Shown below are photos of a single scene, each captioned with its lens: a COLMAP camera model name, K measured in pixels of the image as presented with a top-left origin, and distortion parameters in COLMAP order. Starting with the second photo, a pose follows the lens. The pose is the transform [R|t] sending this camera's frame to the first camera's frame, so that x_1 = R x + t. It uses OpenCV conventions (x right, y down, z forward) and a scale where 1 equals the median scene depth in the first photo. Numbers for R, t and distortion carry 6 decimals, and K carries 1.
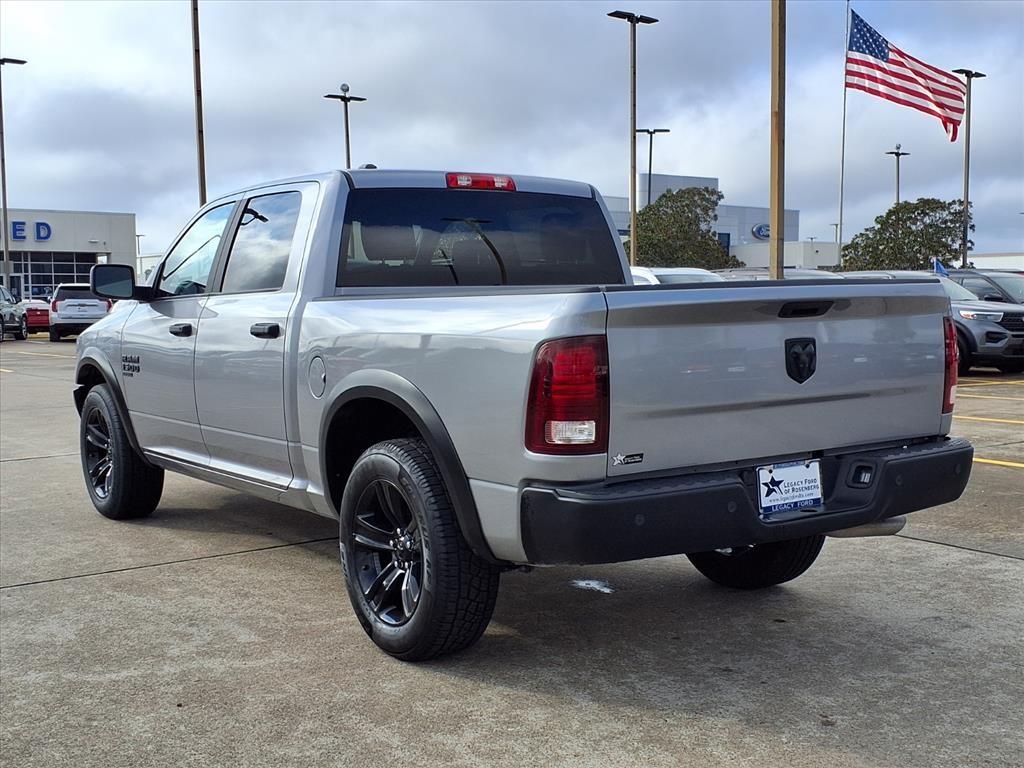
lens RADIAL K [[1236.2, 0, 525.3], [0, 1236.2, 427.6], [0, 0, 1]] dist [0.061696, 0.000000]
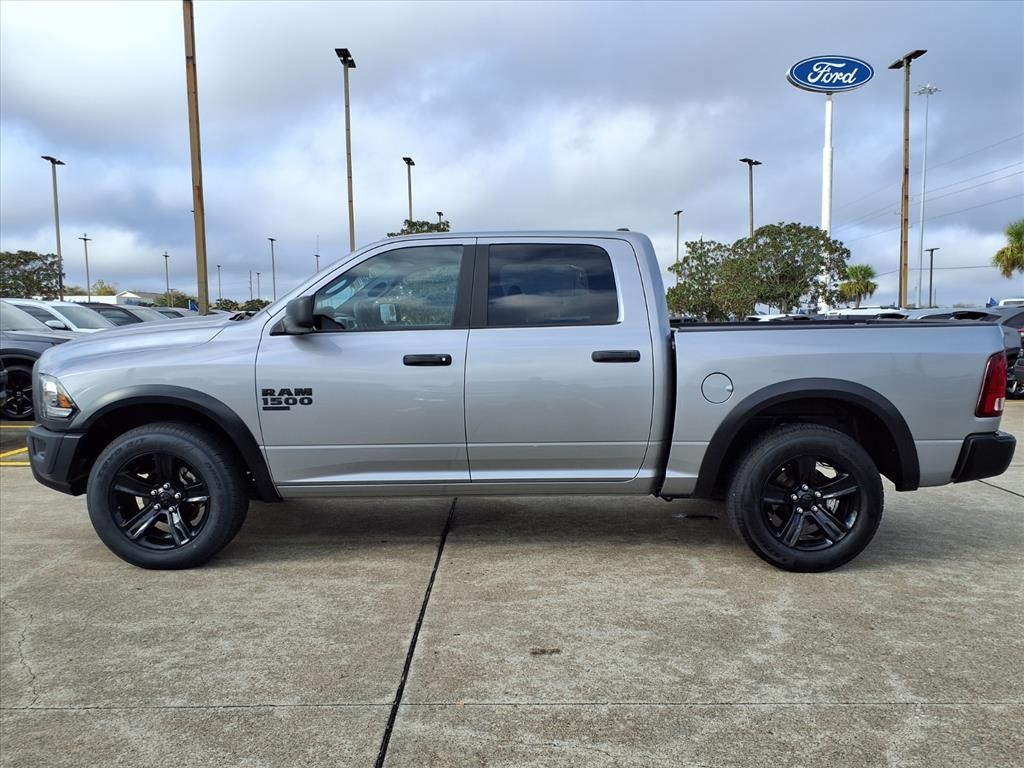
lens RADIAL K [[833.1, 0, 510.8], [0, 833.1, 381.2], [0, 0, 1]] dist [-0.001811, -0.011268]
pose [[0.582185, -0.053771, 0.811276, -1.152326], [0.082622, 0.996558, 0.006761, -0.082285], [-0.808848, 0.063094, 0.584624, 0.714756]]
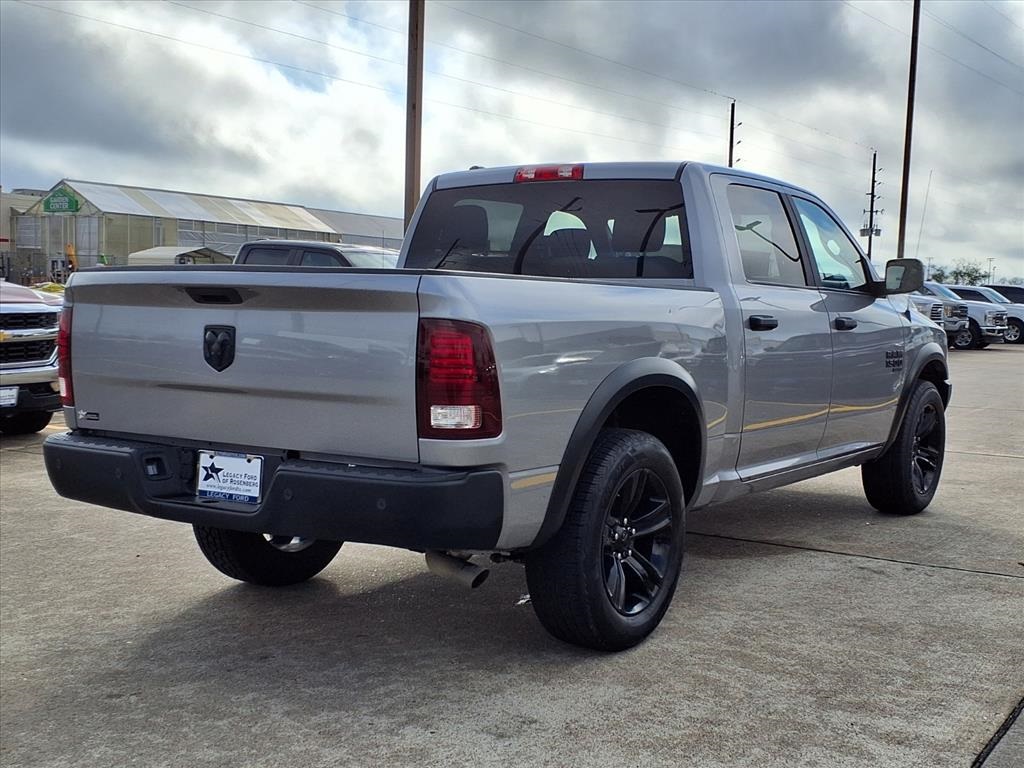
lens RADIAL K [[1236.2, 0, 526.9], [0, 1236.2, 413.0], [0, 0, 1]] dist [0.061696, 0.000000]
pose [[0.364333, 0.108836, -0.924887, 1.139743], [-0.123169, 0.990054, 0.067985, -0.093471], [0.923088, 0.089148, 0.374115, 0.799044]]
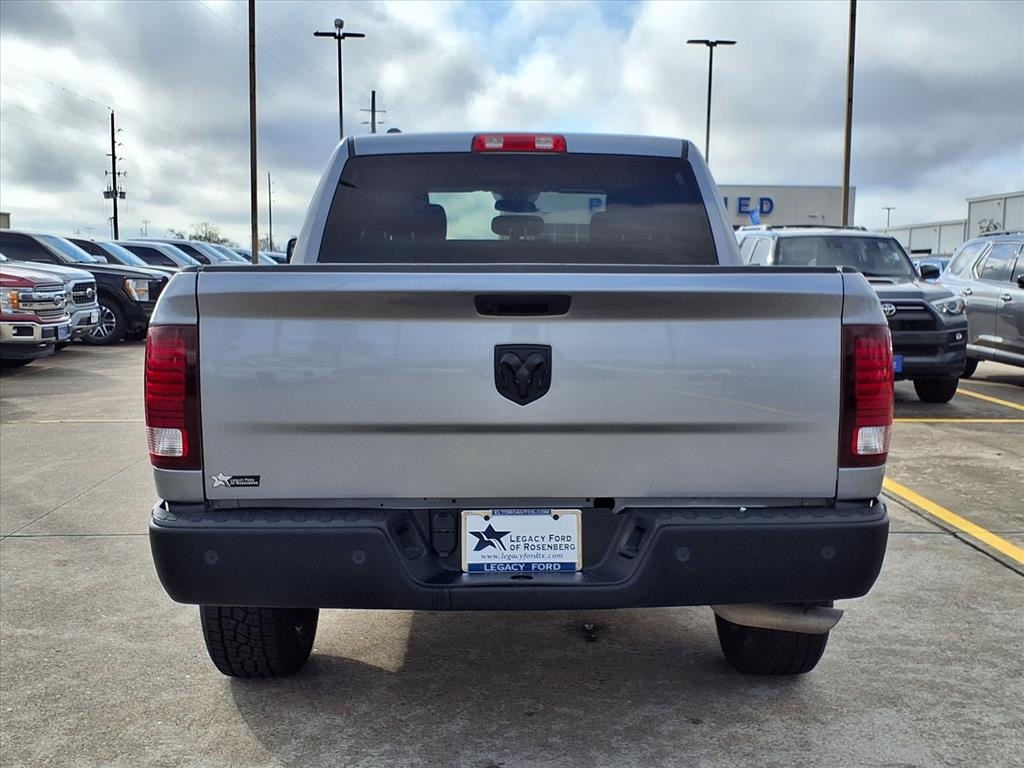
lens RADIAL K [[1236.2, 0, 524.9], [0, 1236.2, 411.1], [0, 0, 1]] dist [0.061696, 0.000000]
pose [[0.830866, 0.084220, -0.550062, 0.582637], [-0.079612, 0.996303, 0.032289, -0.051608], [0.550748, 0.016964, 0.834499, 0.360515]]
